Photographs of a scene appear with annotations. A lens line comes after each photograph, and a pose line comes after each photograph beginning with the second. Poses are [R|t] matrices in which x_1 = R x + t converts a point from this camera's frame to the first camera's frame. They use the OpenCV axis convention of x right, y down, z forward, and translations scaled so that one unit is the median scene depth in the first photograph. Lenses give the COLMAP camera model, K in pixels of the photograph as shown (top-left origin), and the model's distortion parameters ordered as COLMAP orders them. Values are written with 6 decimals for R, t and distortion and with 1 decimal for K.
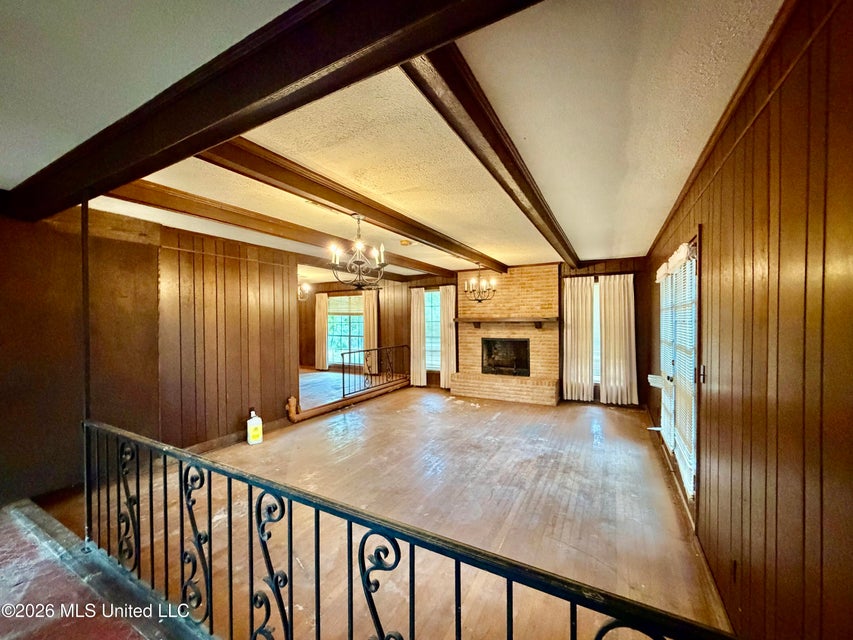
lens RADIAL K [[347.2, 0, 423.7], [0, 347.2, 322.3], [0, 0, 1]] dist [-0.007390, -0.000340]
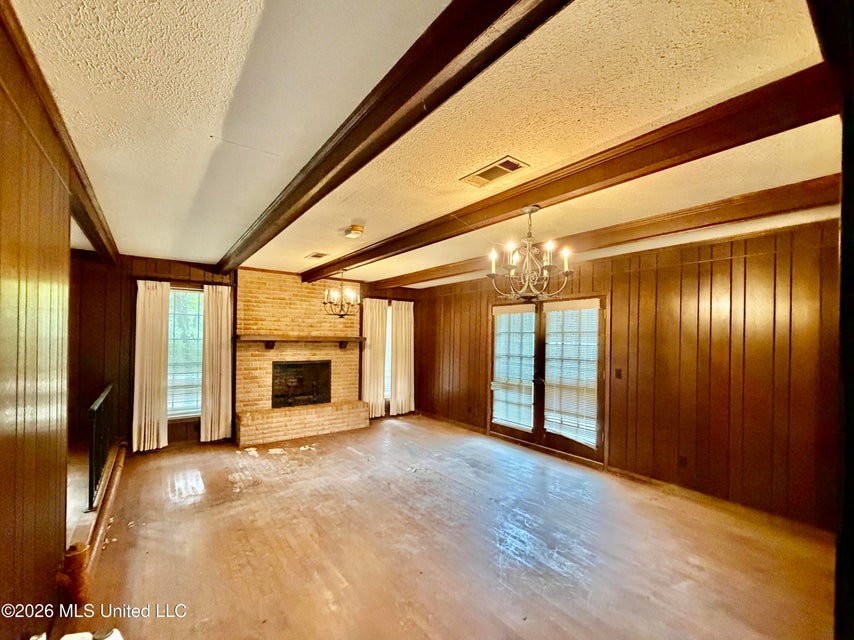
lens RADIAL K [[361.5, 0, 433.0], [0, 361.5, 340.0], [0, 0, 1]] dist [0.004062, 0.000205]
pose [[0.394903, 0.009123, 0.918678, -0.449234], [-0.010921, 0.999927, -0.005236, -0.002558], [-0.918658, -0.007965, 0.394973, 0.387463]]
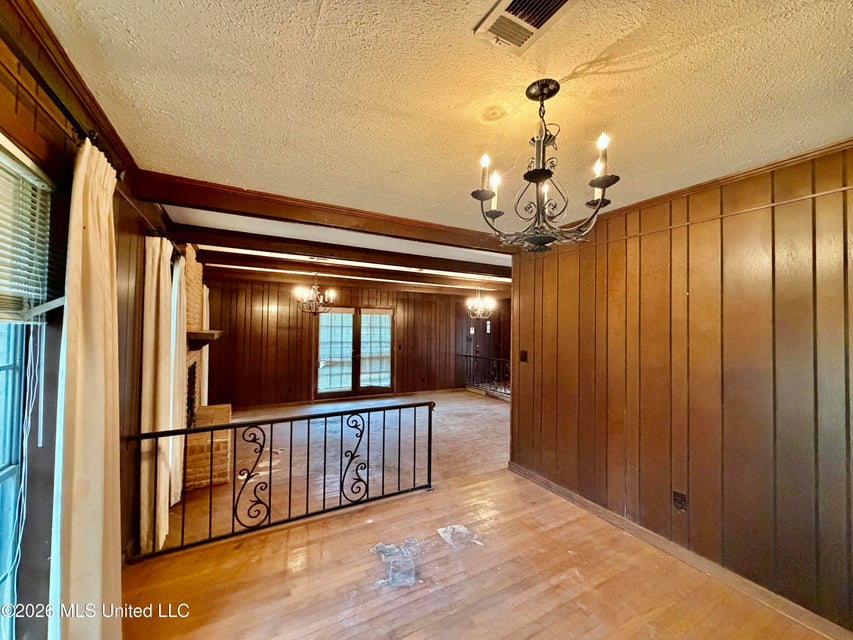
lens RADIAL K [[347.2, 0, 426.5], [0, 347.2, 318.7], [0, 0, 1]] dist [-0.007390, -0.000340]
pose [[-0.850103, 0.000382, 0.526616, -0.478111], [-0.007811, 0.999881, -0.013334, -0.036184], [-0.526559, -0.015449, -0.849998, 1.329559]]
